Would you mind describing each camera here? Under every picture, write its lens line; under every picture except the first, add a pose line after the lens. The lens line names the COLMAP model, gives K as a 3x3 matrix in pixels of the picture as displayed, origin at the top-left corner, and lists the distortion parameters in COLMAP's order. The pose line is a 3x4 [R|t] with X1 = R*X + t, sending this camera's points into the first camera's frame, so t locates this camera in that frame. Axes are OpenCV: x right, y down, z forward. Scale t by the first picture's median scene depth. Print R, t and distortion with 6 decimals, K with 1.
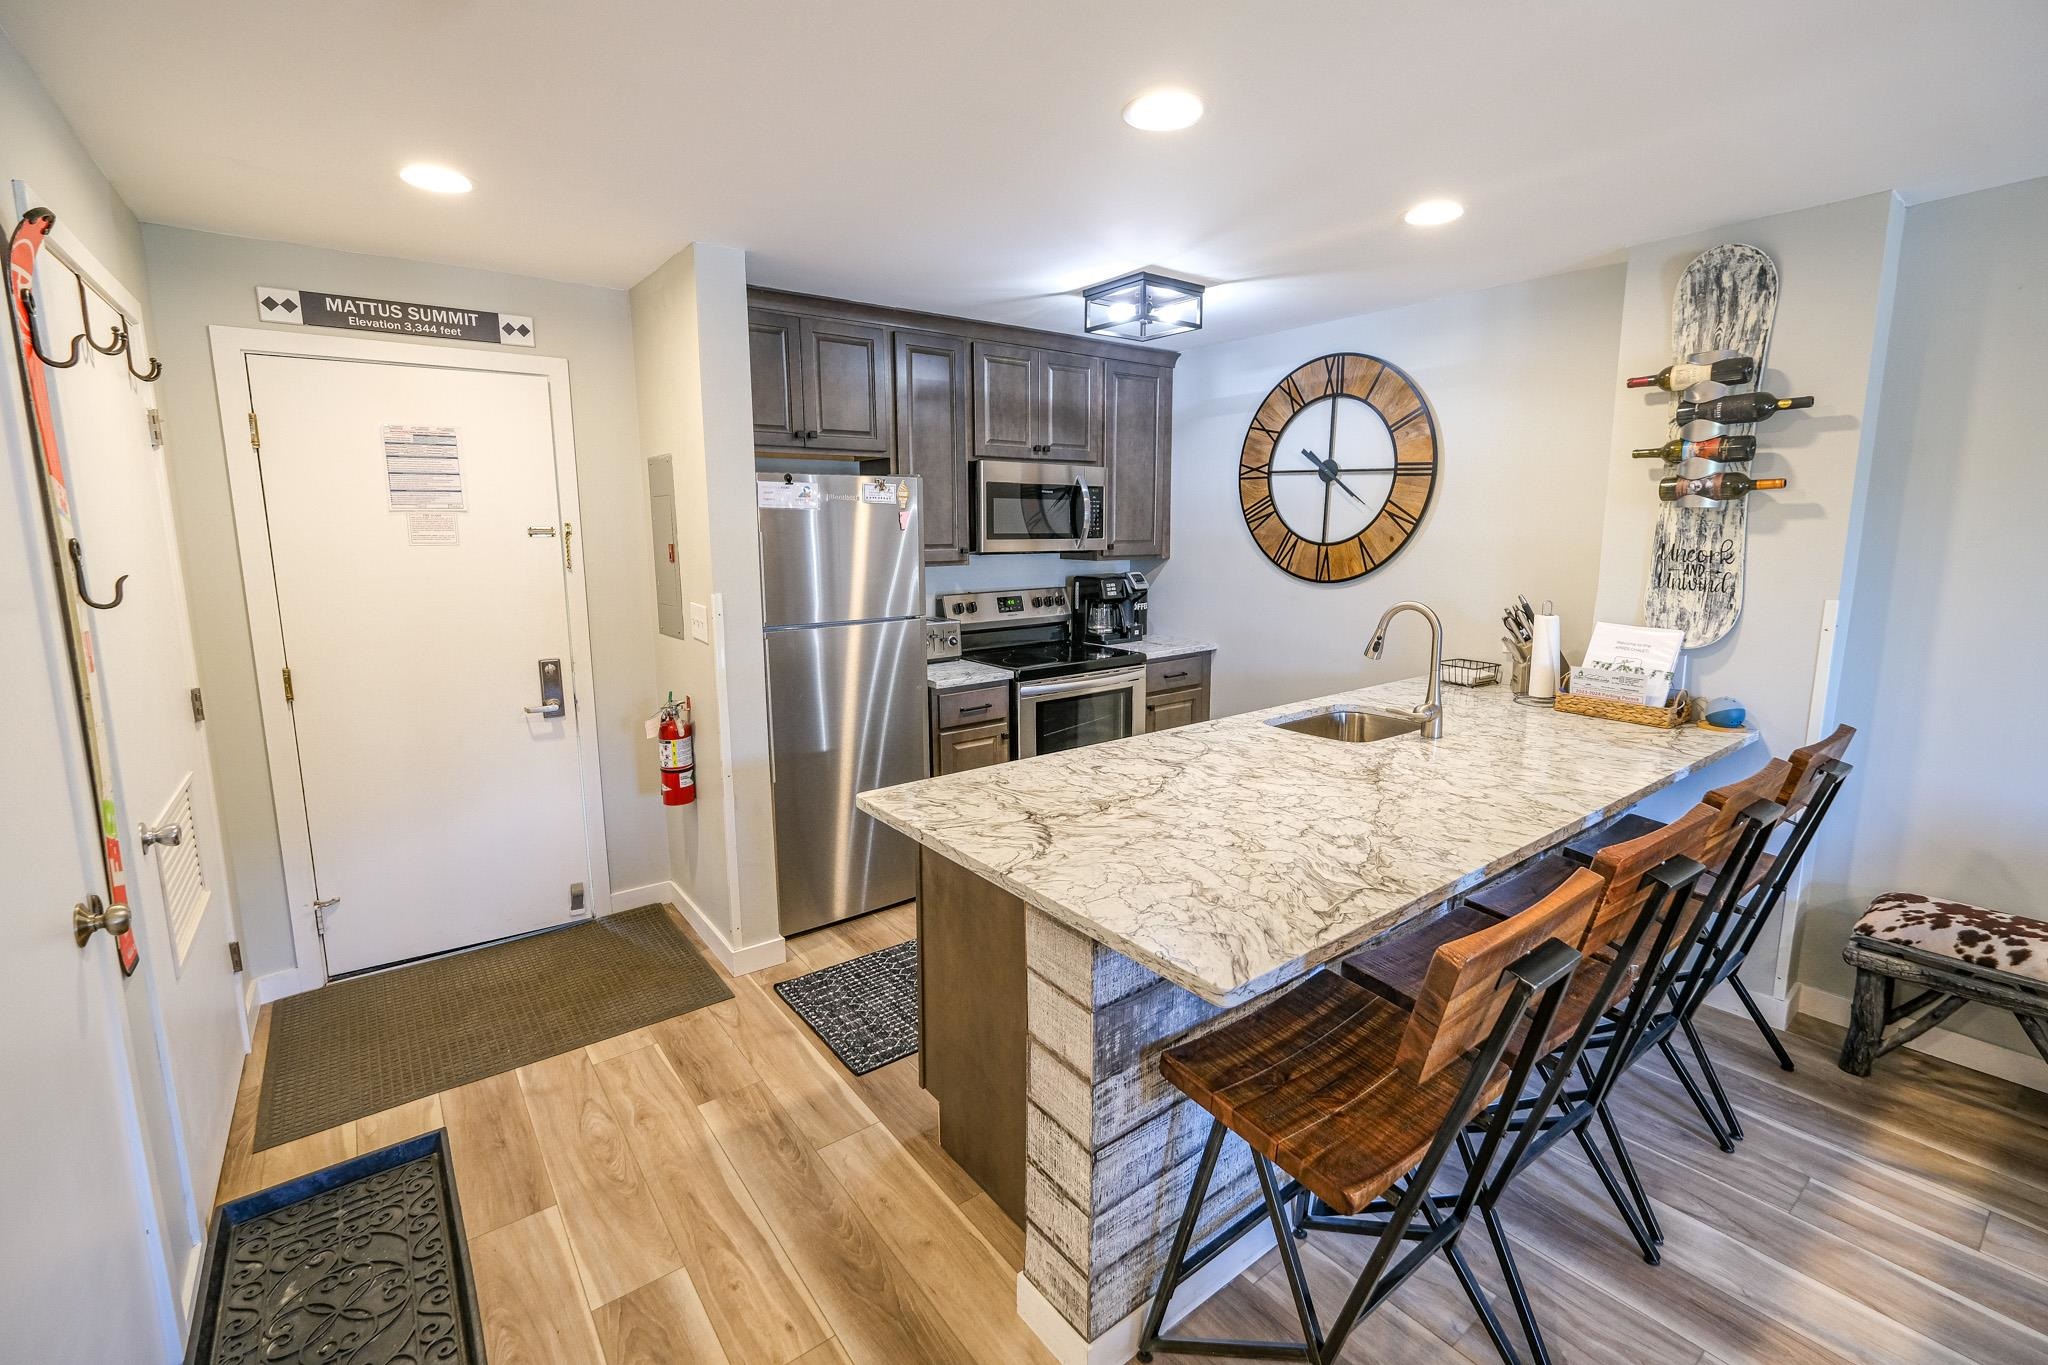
lens RADIAL K [[884.7, 0, 1026.8], [0, 884.7, 669.7], [0, 0, 1]] dist [-0.005642, -0.000548]
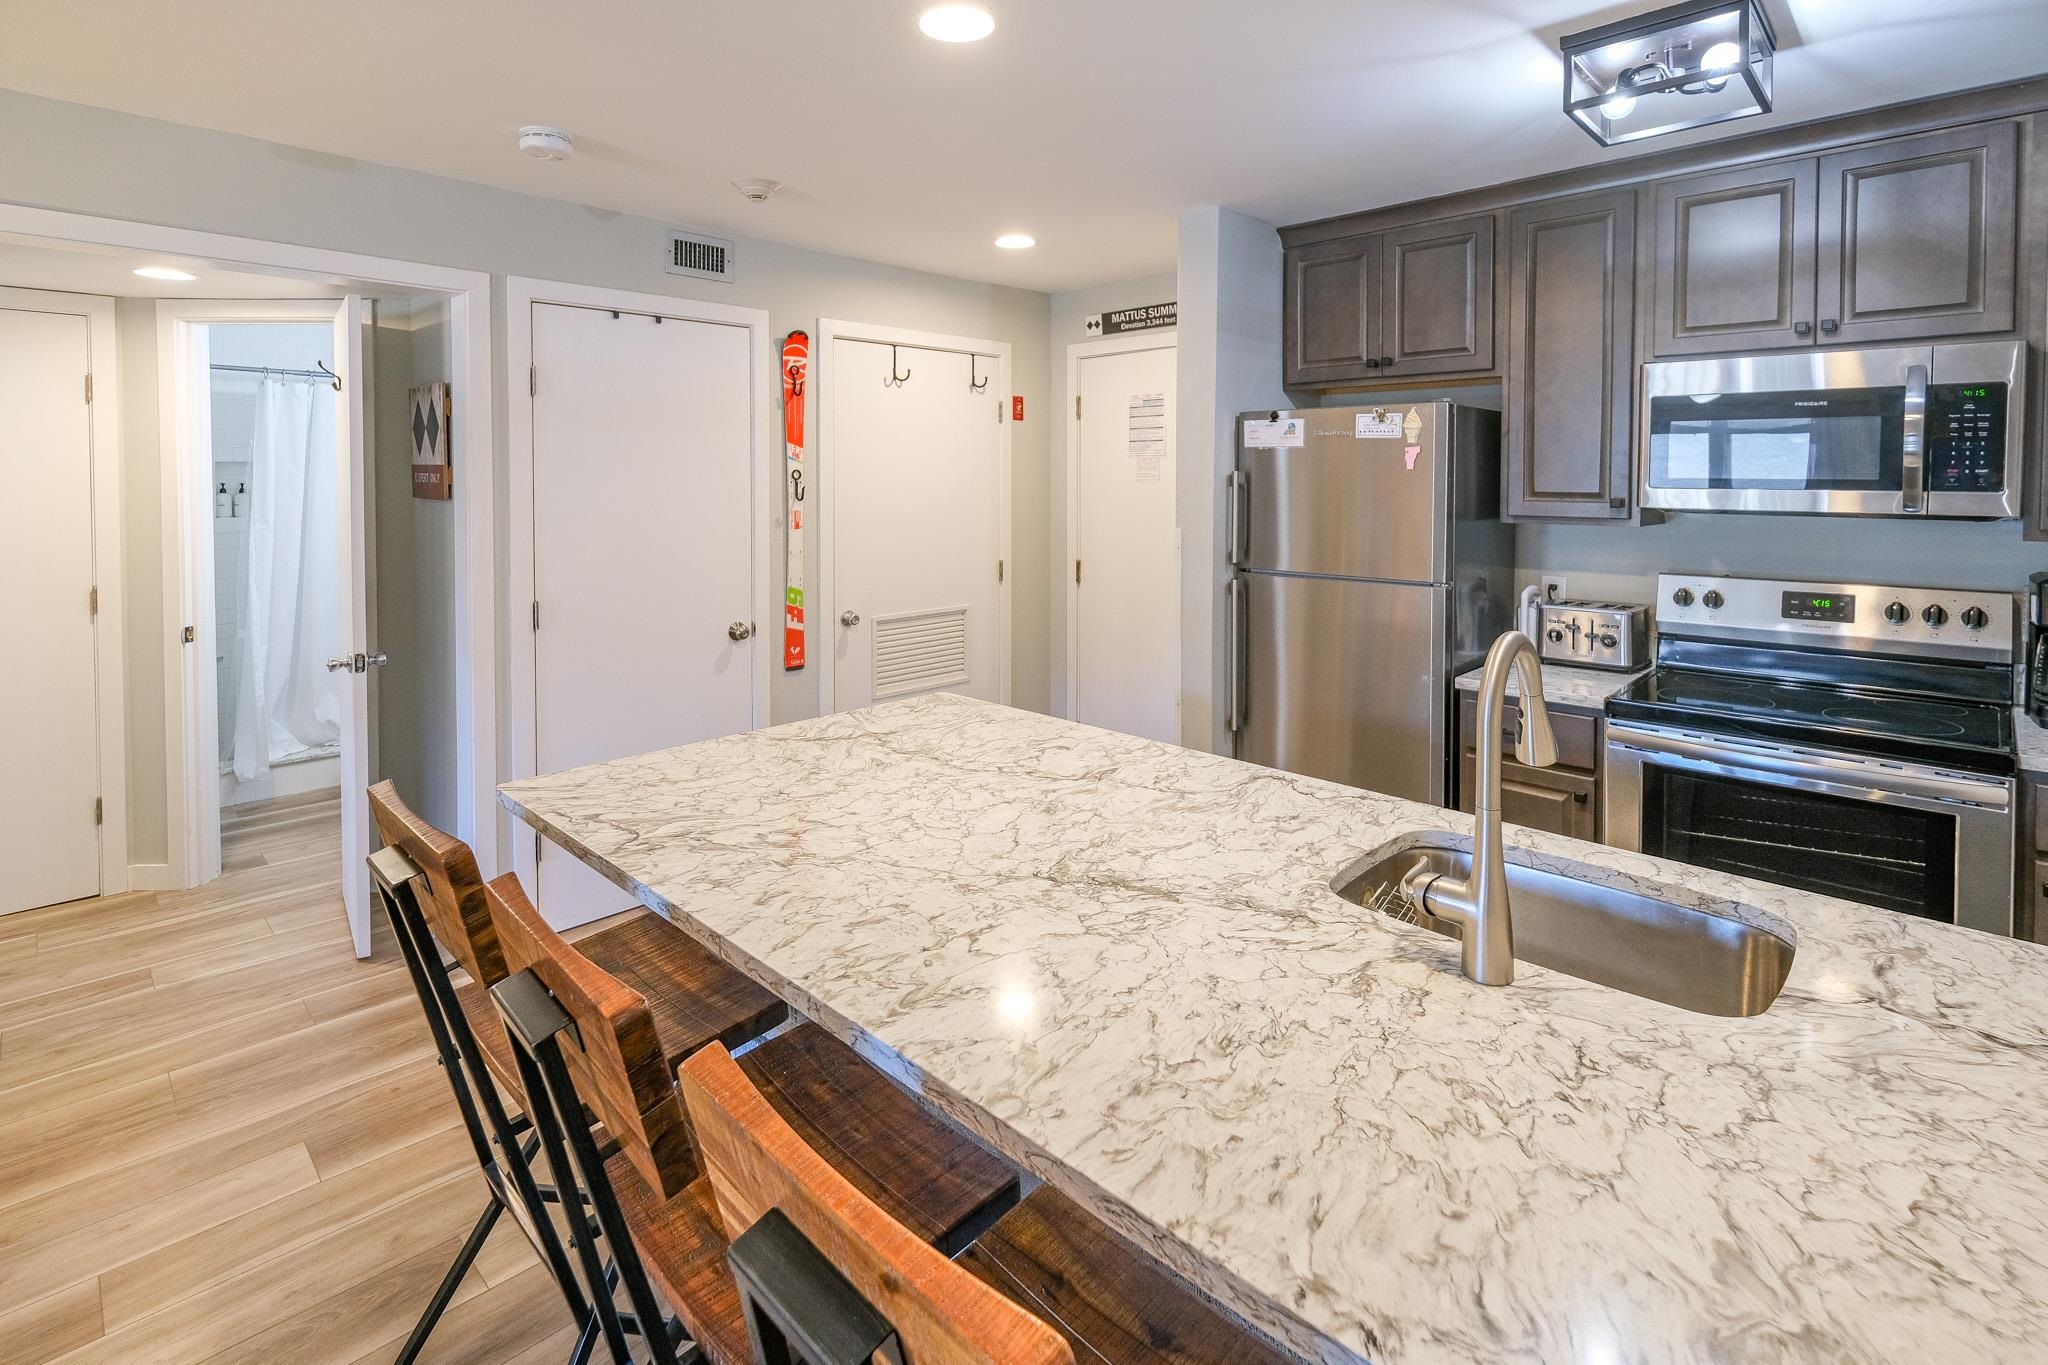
lens RADIAL K [[943.5, 0, 982.3], [0, 943.5, 509.7], [0, 0, 1]] dist [-0.005916, 0.000736]
pose [[0.163301, 0.036503, -0.985901, 0.678145], [-0.159711, 0.987112, 0.010094, -0.079831], [0.973563, 0.155811, 0.167027, 0.547751]]
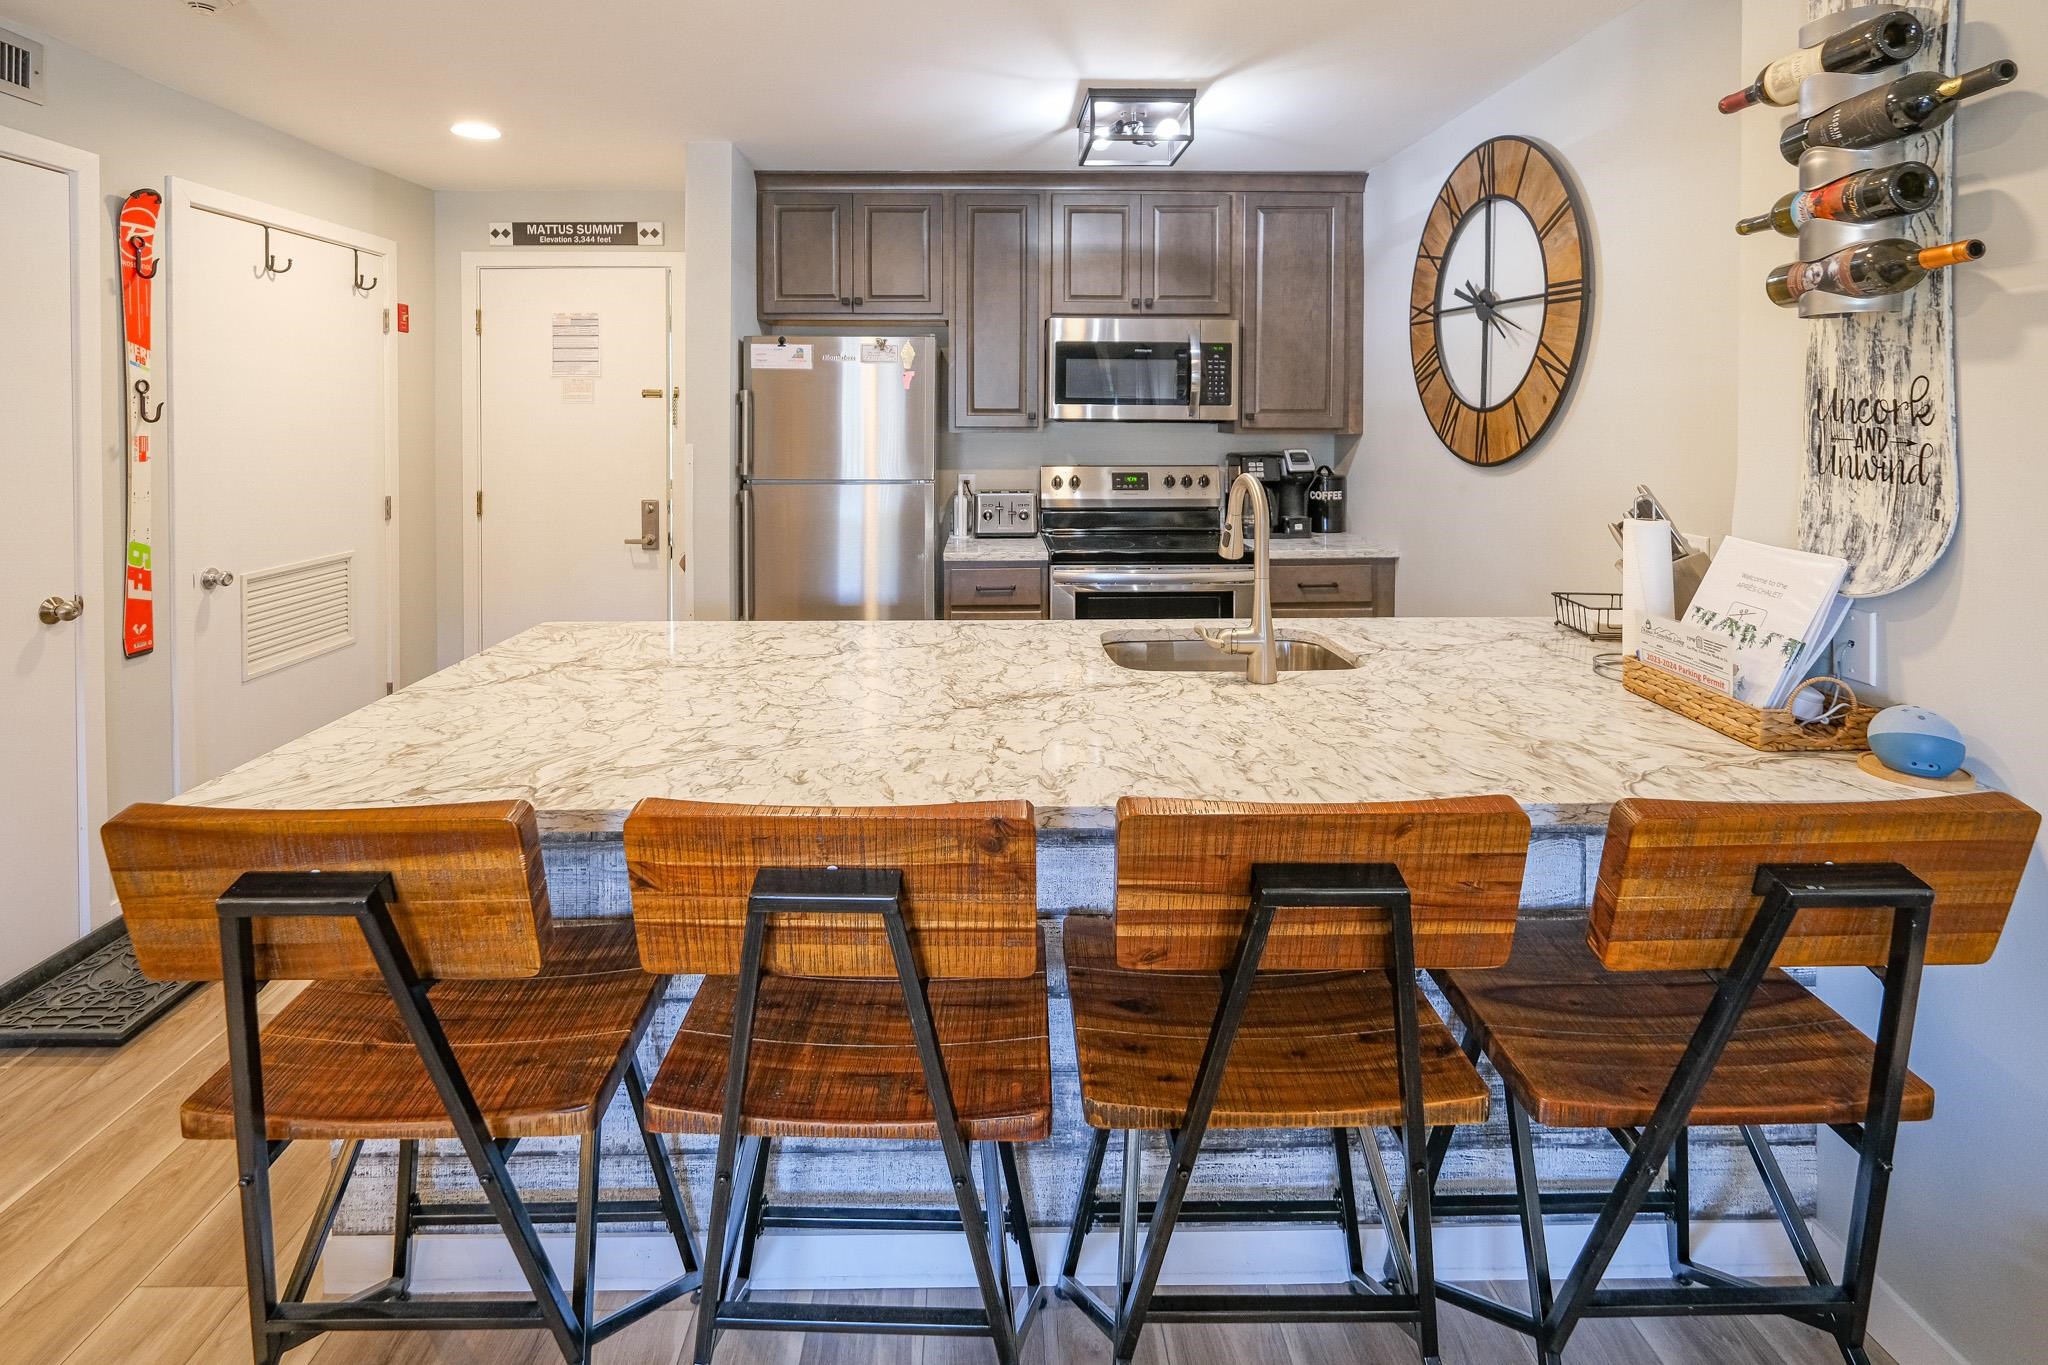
lens RADIAL K [[943.5, 0, 969.0], [0, 943.5, 440.9], [0, 0, 1]] dist [-0.005916, 0.000736]
pose [[0.802009, 0.021787, -0.596914, 0.577486], [-0.101848, 0.989688, -0.100718, -0.006044], [0.588564, 0.141571, 0.795958, 0.241552]]
